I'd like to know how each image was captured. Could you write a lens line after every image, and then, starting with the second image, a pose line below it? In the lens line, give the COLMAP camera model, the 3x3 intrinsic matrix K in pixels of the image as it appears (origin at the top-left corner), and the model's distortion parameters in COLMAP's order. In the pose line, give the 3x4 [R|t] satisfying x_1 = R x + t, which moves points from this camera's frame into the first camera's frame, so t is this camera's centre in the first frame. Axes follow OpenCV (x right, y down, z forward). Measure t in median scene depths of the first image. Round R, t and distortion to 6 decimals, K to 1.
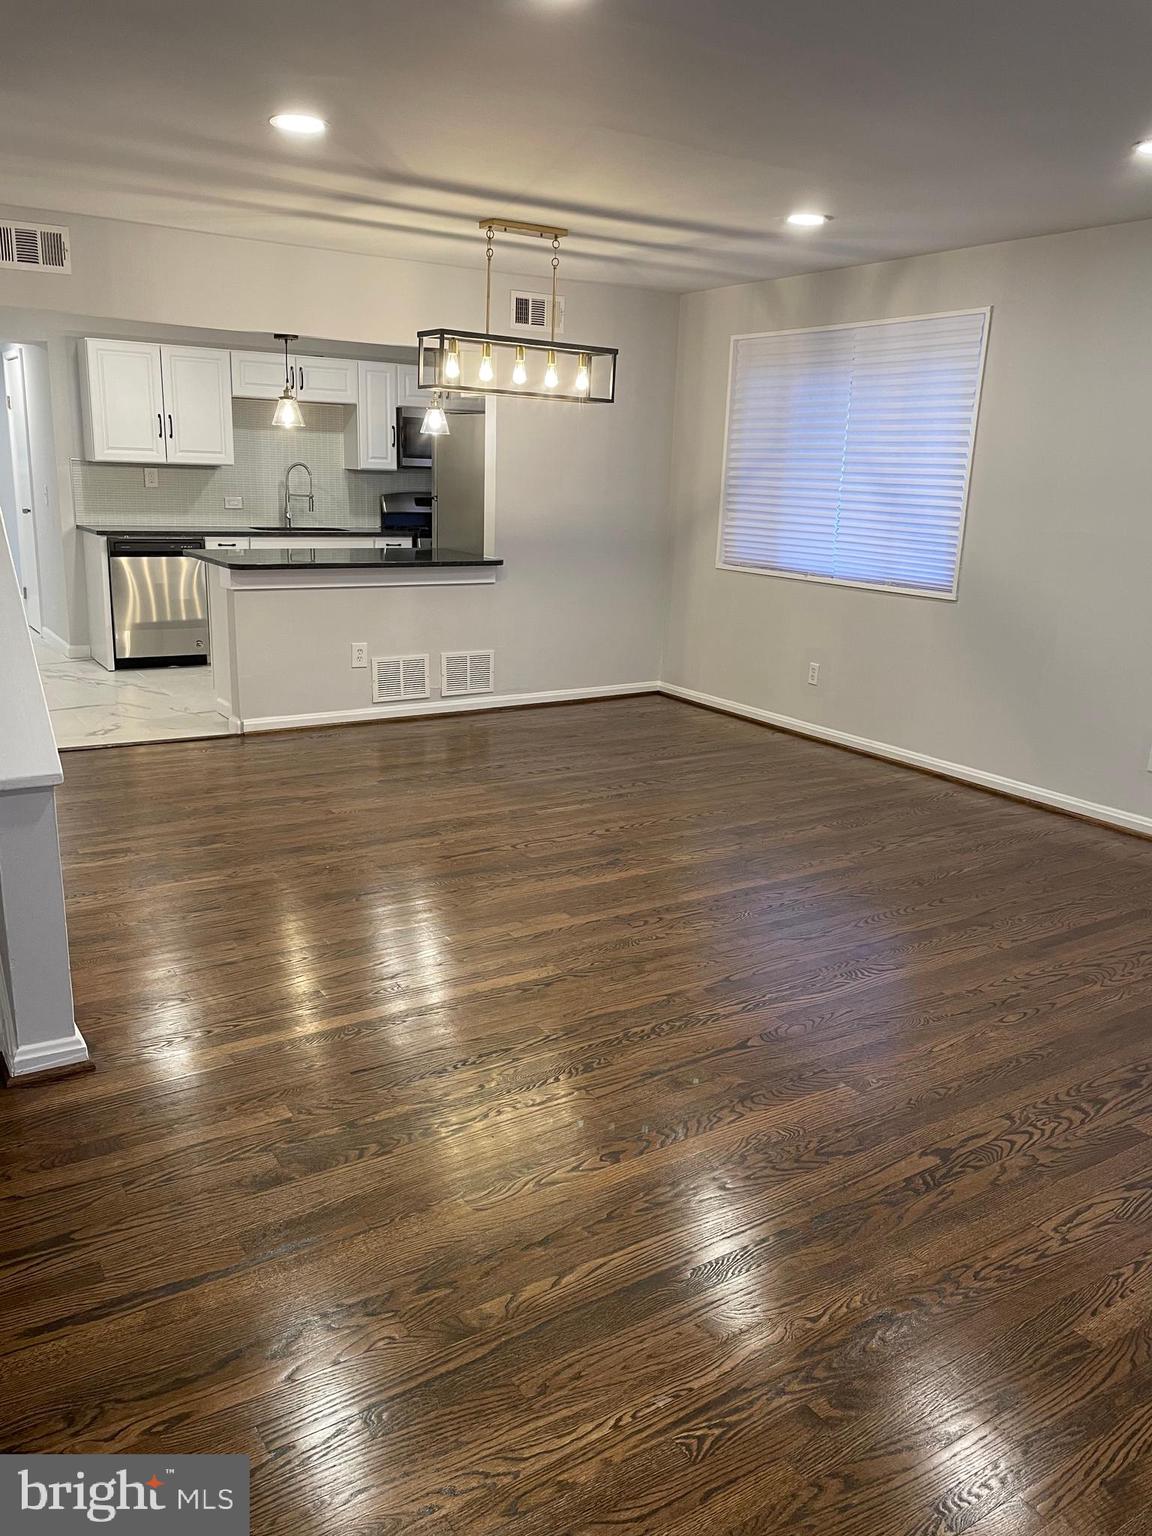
lens RADIAL K [[1155.8, 0, 575.0], [0, 1155.8, 759.1], [0, 0, 1]] dist [0.101724, -0.139600]
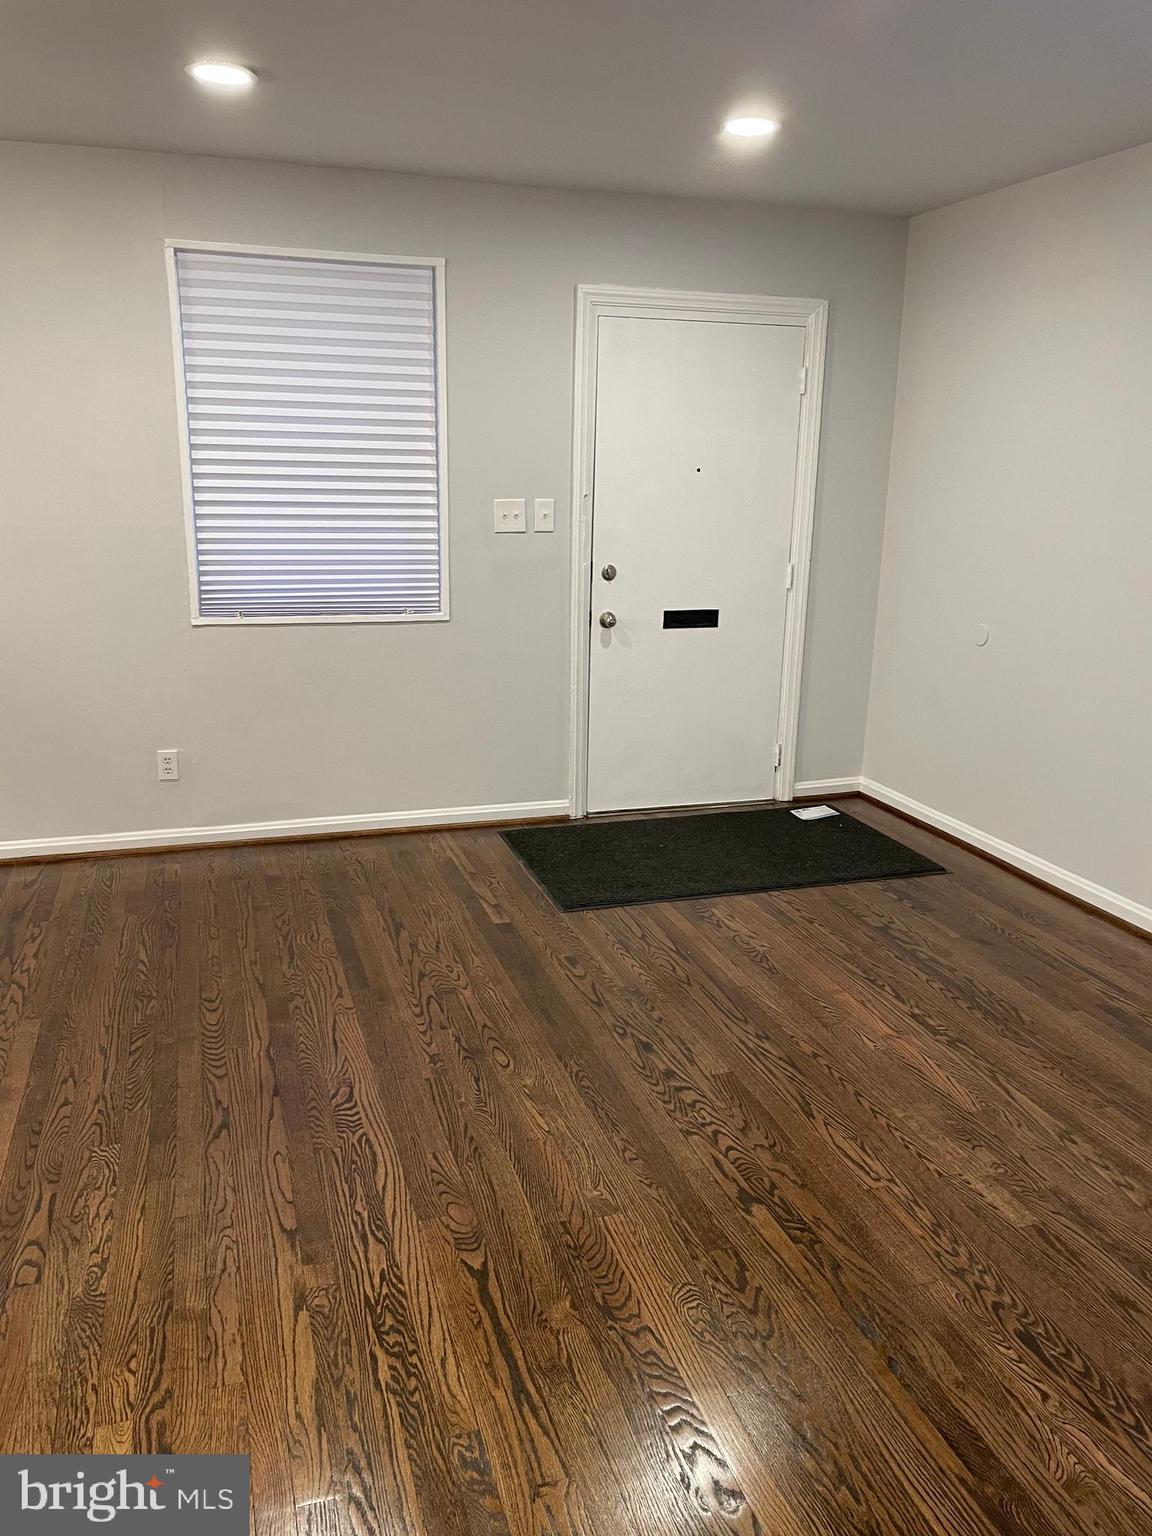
lens RADIAL K [[1154.1, 0, 565.2], [0, 1154.1, 769.0], [0, 0, 1]] dist [0.086646, -0.113932]
pose [[0.265331, -0.275704, 0.923898, -0.205298], [0.232103, 0.948328, 0.216337, -0.094241], [-0.935803, 0.157039, 0.315612, 0.324762]]
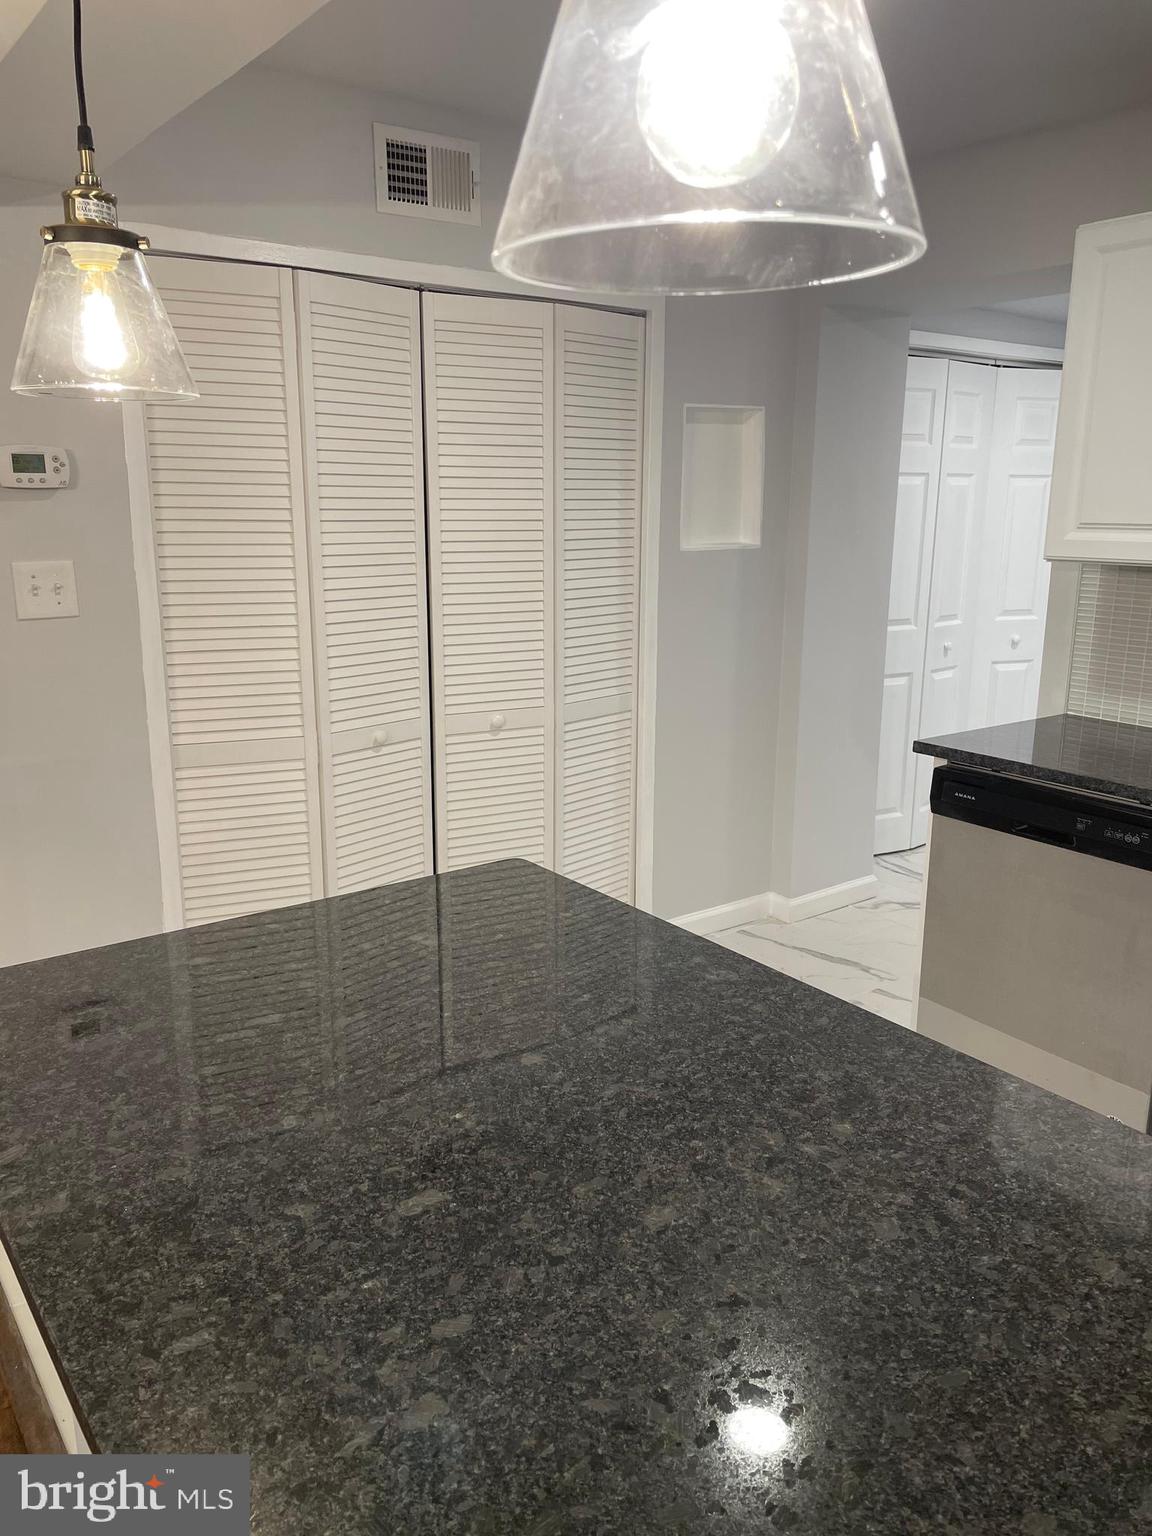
lens RADIAL K [[1160.2, 0, 593.9], [0, 1160.2, 775.6], [0, 0, 1]] dist [0.078632, -0.110188]
pose [[0.068457, 0.201416, -0.977111, -0.046784], [-0.251028, 0.951375, 0.178524, -0.270630], [0.965556, 0.233060, 0.115690, 1.027328]]
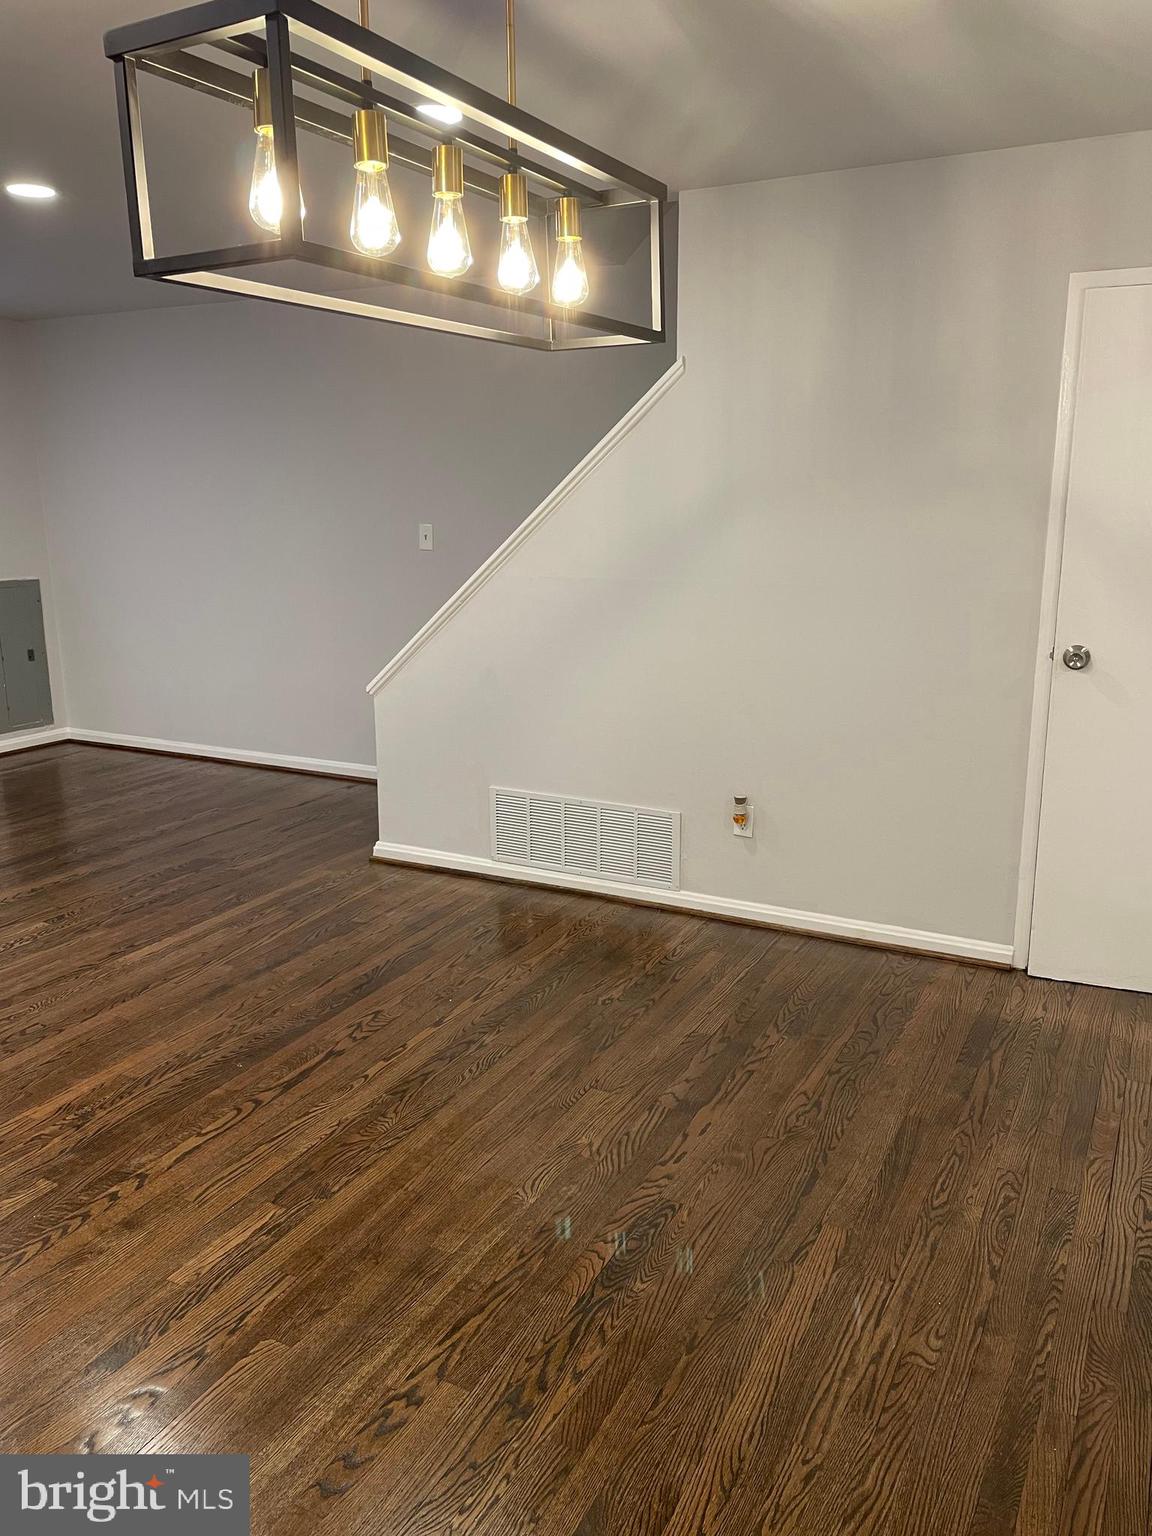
lens RADIAL K [[1157.8, 0, 576.7], [0, 1157.8, 760.9], [0, 0, 1]] dist [0.087360, -0.114284]
pose [[-0.870913, 0.083240, -0.484336, 0.066770], [-0.143449, 0.899571, 0.412547, -0.283431], [0.470035, 0.428770, -0.771507, 1.088480]]
